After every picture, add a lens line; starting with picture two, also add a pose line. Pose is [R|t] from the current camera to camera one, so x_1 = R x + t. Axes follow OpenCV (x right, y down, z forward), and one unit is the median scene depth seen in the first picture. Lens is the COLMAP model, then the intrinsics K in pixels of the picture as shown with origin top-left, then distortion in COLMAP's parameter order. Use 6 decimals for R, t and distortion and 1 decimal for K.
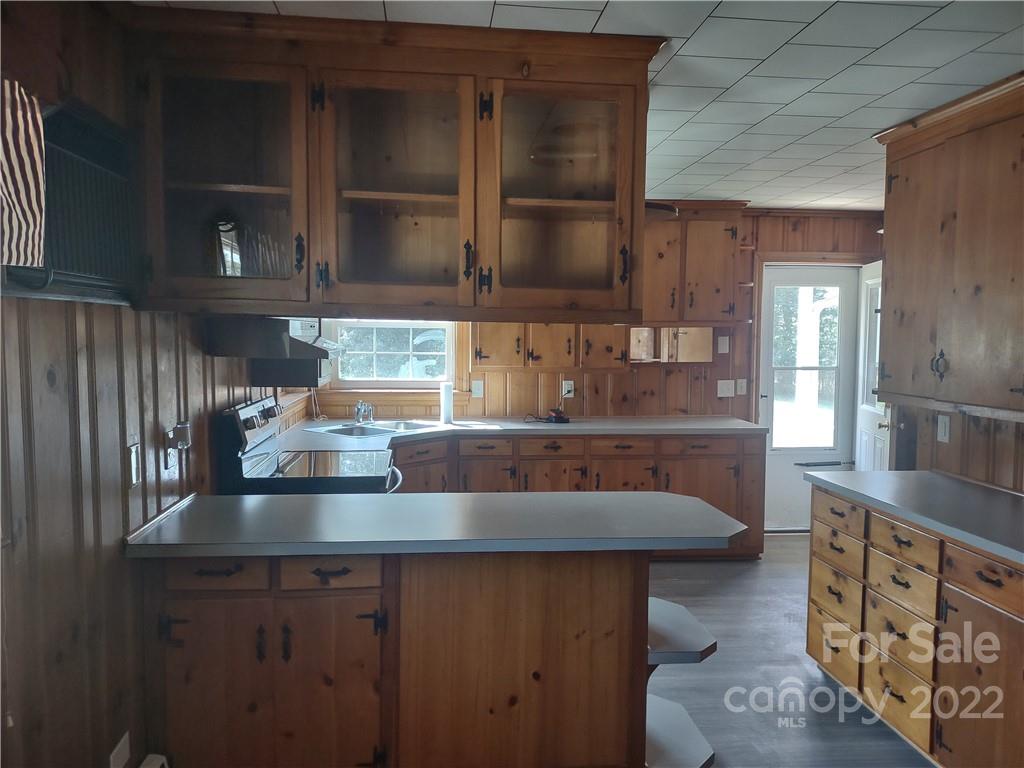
lens RADIAL K [[756.6, 0, 512.0], [0, 756.6, 384.0], [0, 0, 1]] dist [0.062849, -0.077681]
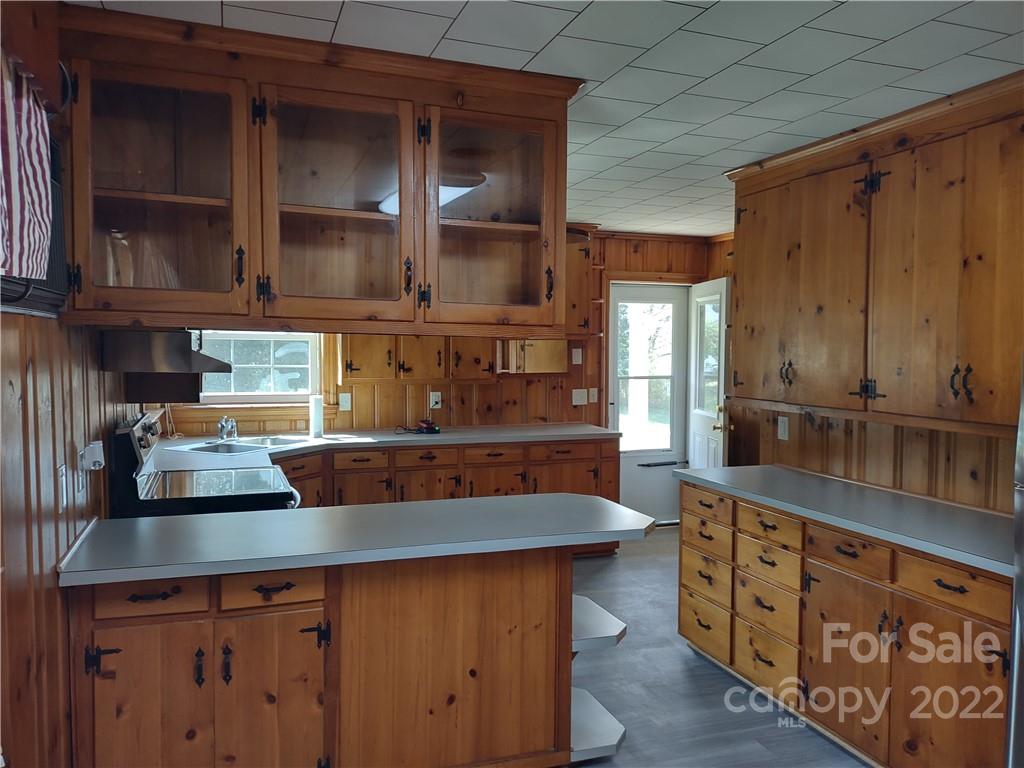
lens RADIAL K [[757.3, 0, 505.4], [0, 757.3, 380.8], [0, 0, 1]] dist [0.077533, -0.110398]
pose [[0.972561, -0.012281, 0.232323, -0.121659], [0.016907, 0.999696, -0.017935, 0.000655], [-0.232032, 0.021370, 0.972473, -0.029940]]
